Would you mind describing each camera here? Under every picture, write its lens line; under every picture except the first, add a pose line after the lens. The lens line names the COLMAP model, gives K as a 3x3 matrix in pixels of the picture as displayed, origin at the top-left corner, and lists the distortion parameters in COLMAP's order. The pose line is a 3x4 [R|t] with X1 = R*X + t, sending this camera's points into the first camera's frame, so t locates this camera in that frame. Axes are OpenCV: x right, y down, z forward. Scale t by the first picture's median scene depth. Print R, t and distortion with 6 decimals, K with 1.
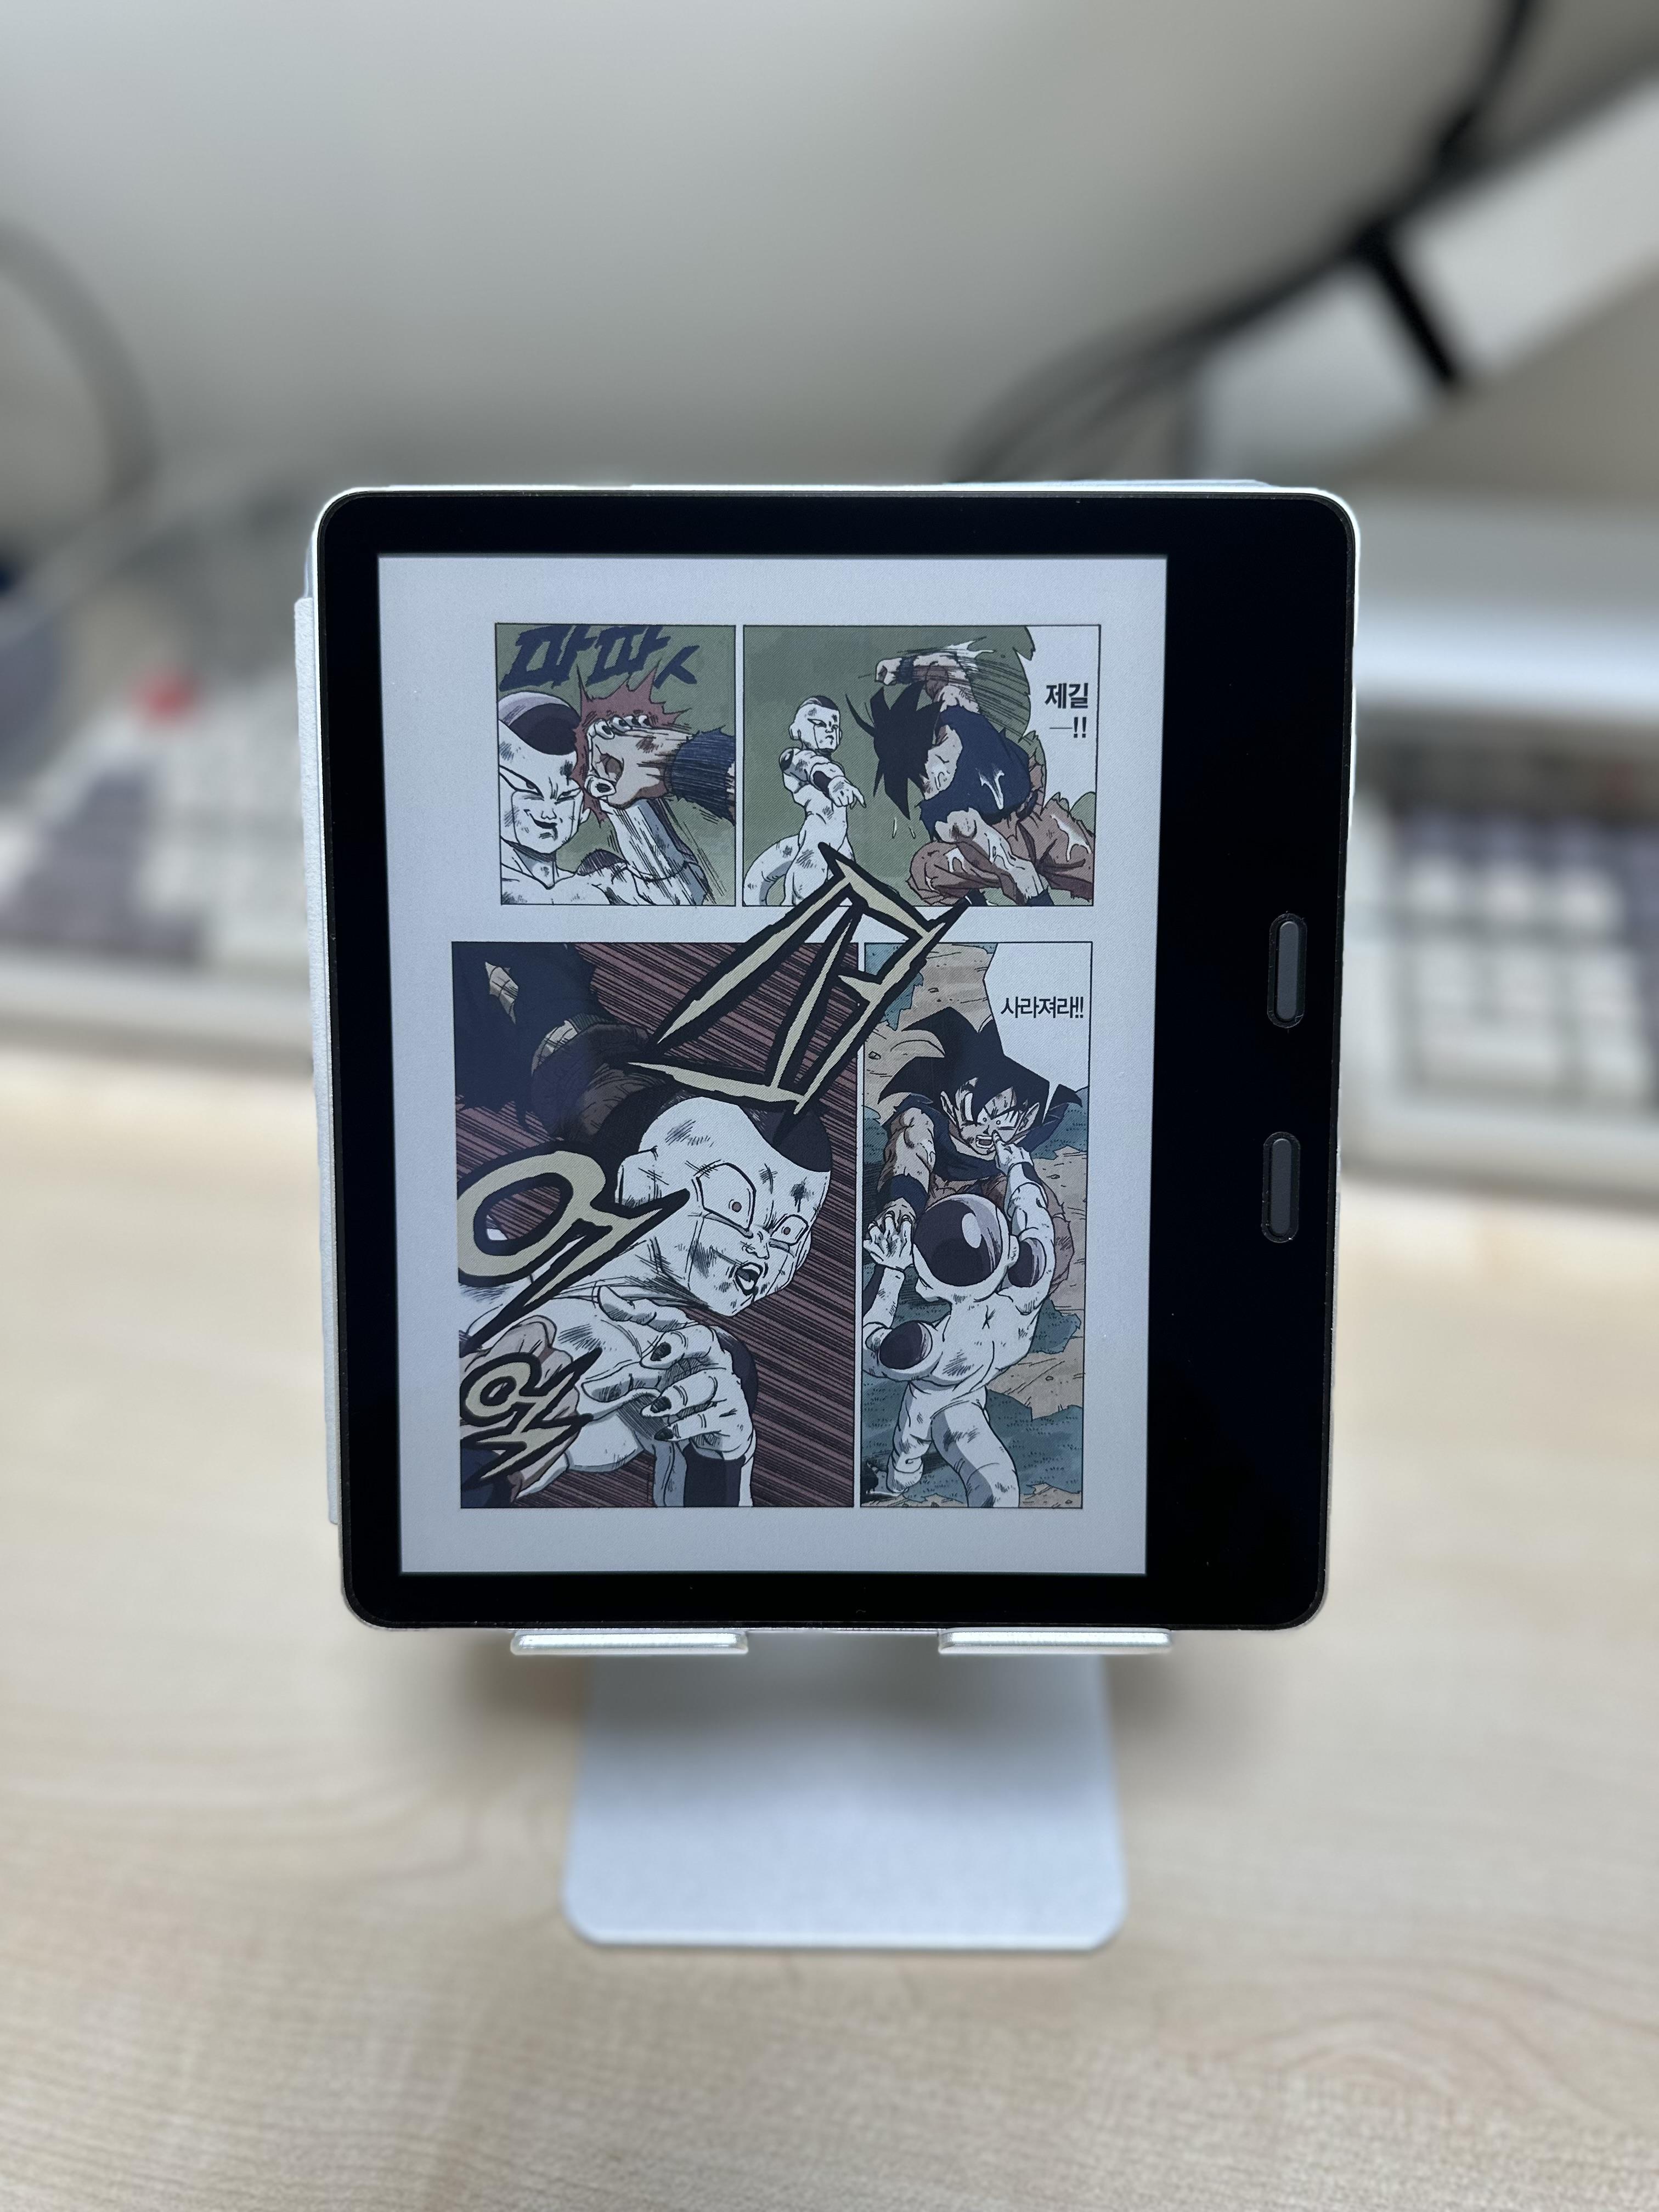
lens RADIAL K [[1553.7, 0, 835.2], [0, 1553.7, 1100.7], [0, 0, 1]] dist [-0.037066, 0.000715]
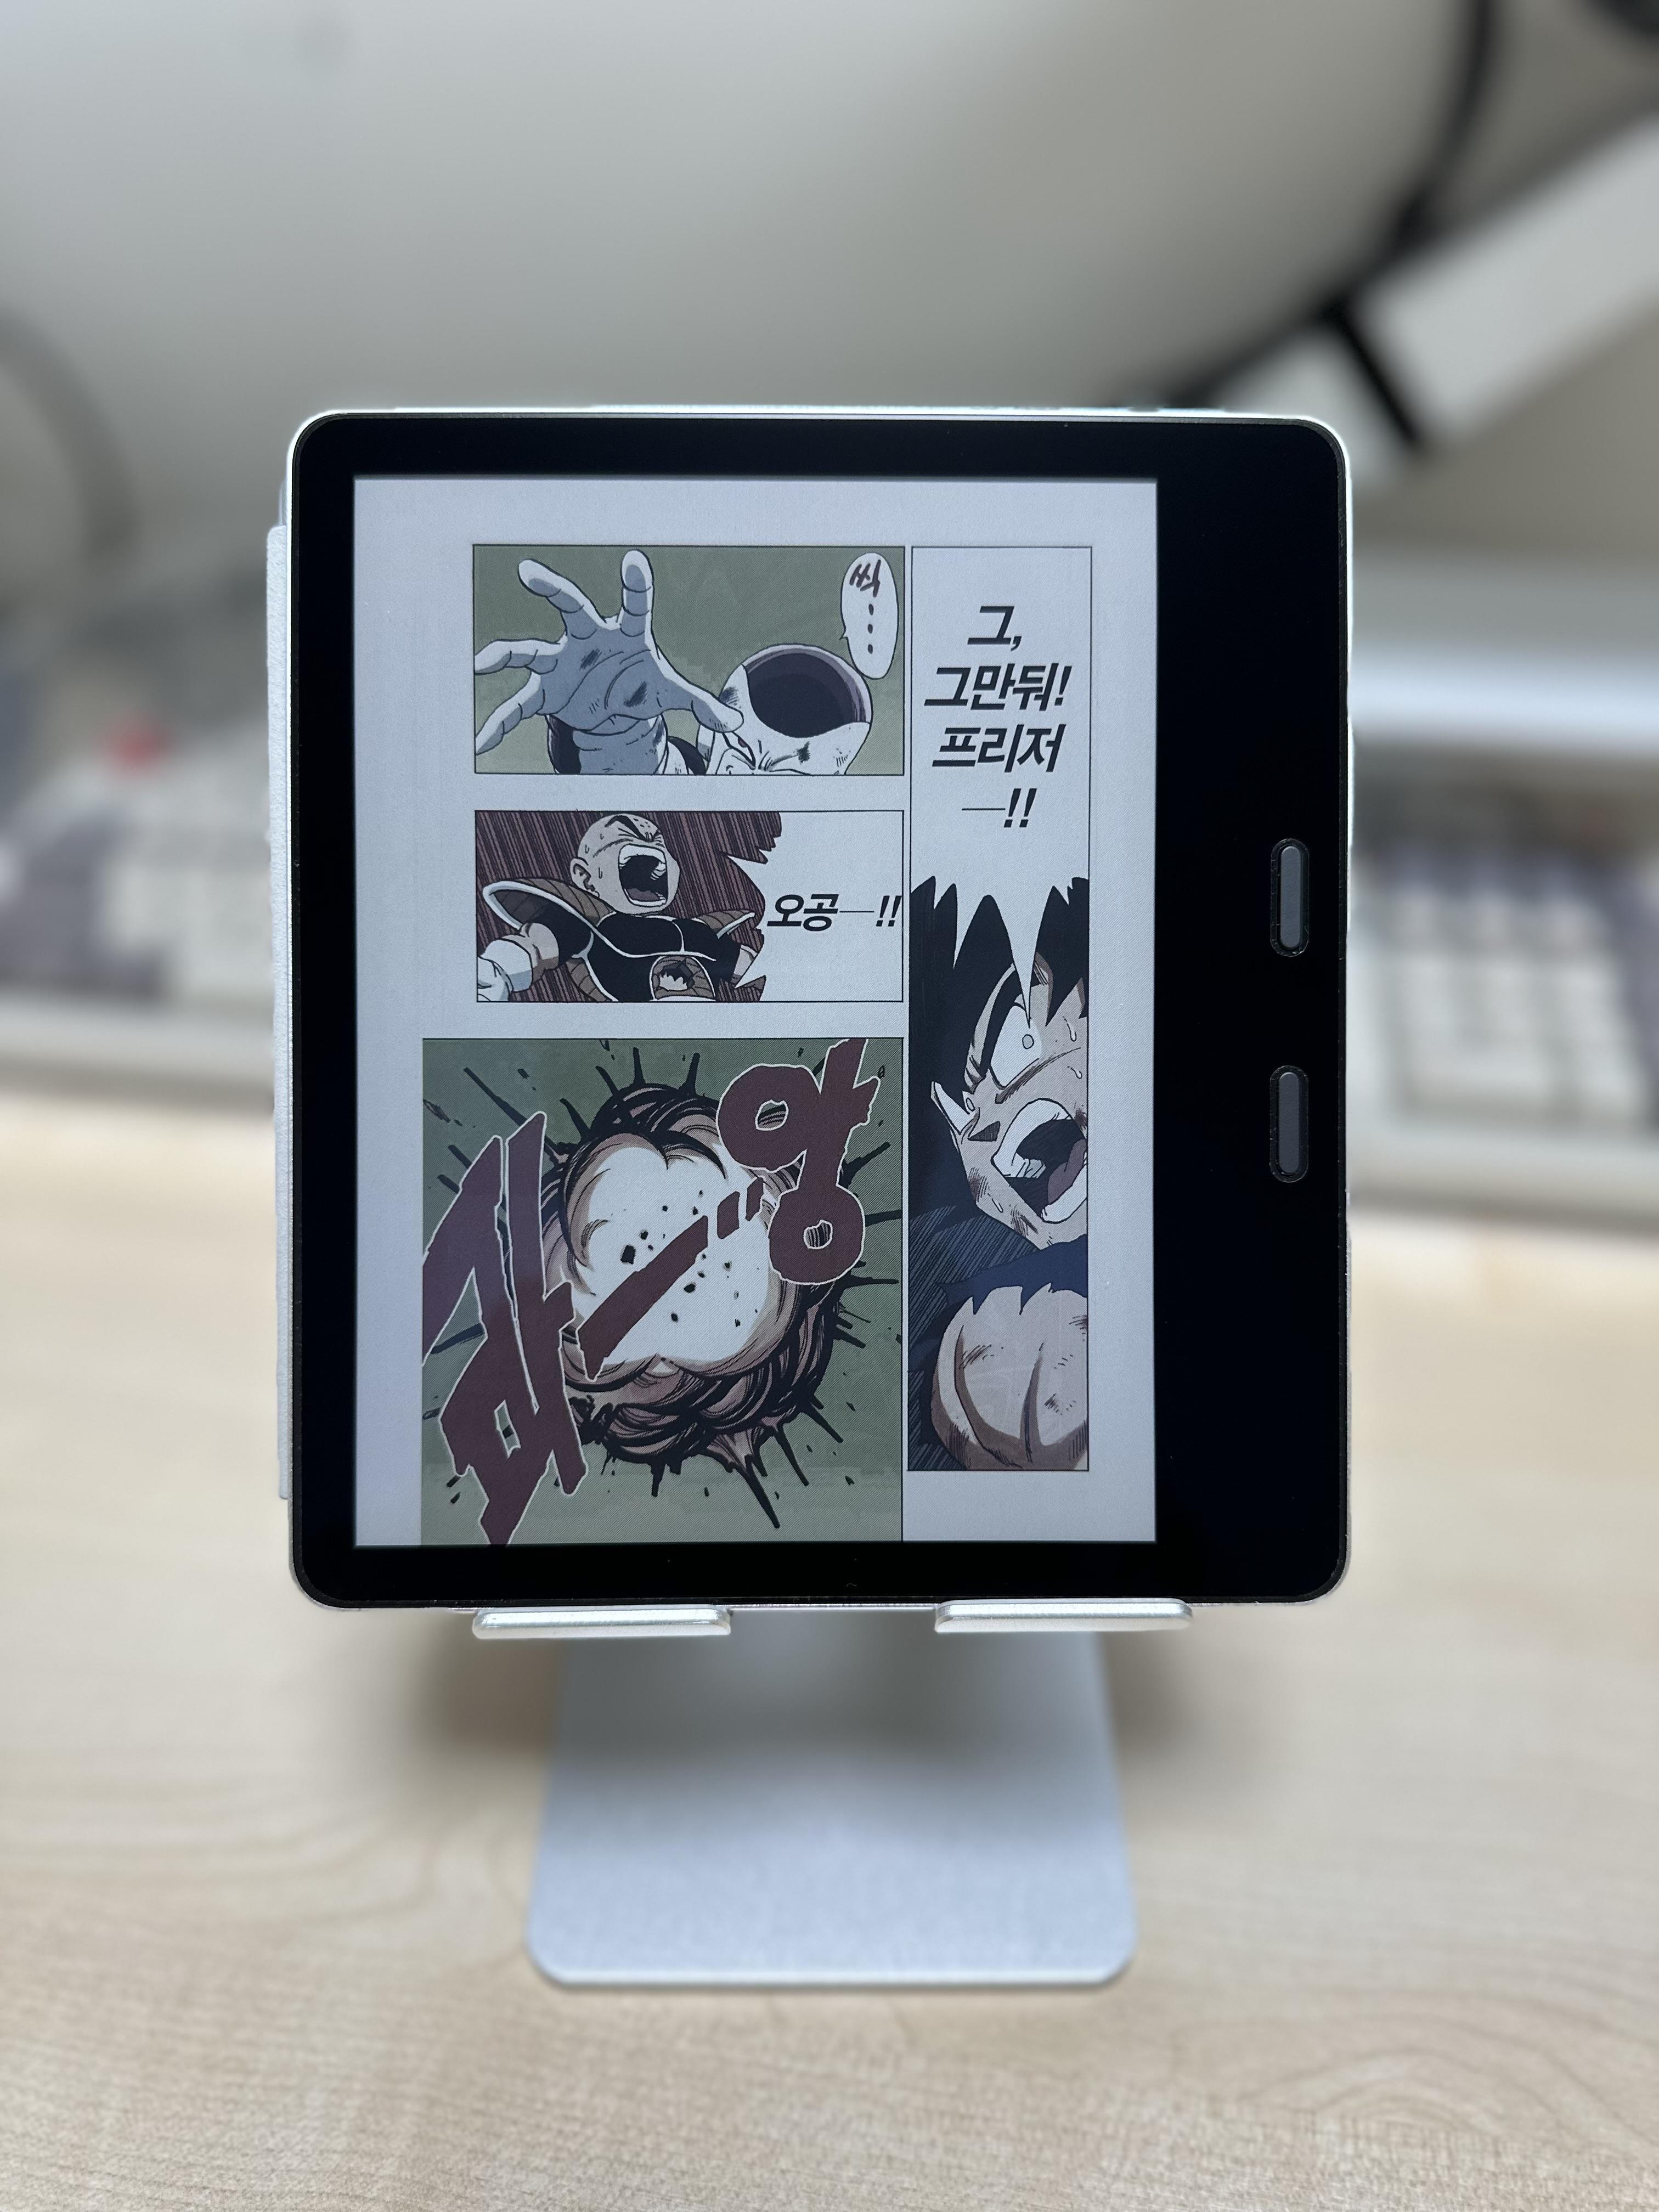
lens RADIAL K [[1553.7, 0, 830.4], [0, 1553.7, 1118.2], [0, 0, 1]] dist [-0.037066, 0.000715]
pose [[0.999848, -0.002905, 0.017167, -0.010198], [0.004236, 0.996942, -0.078025, 0.110751], [-0.016888, 0.078086, 0.996804, 0.046281]]
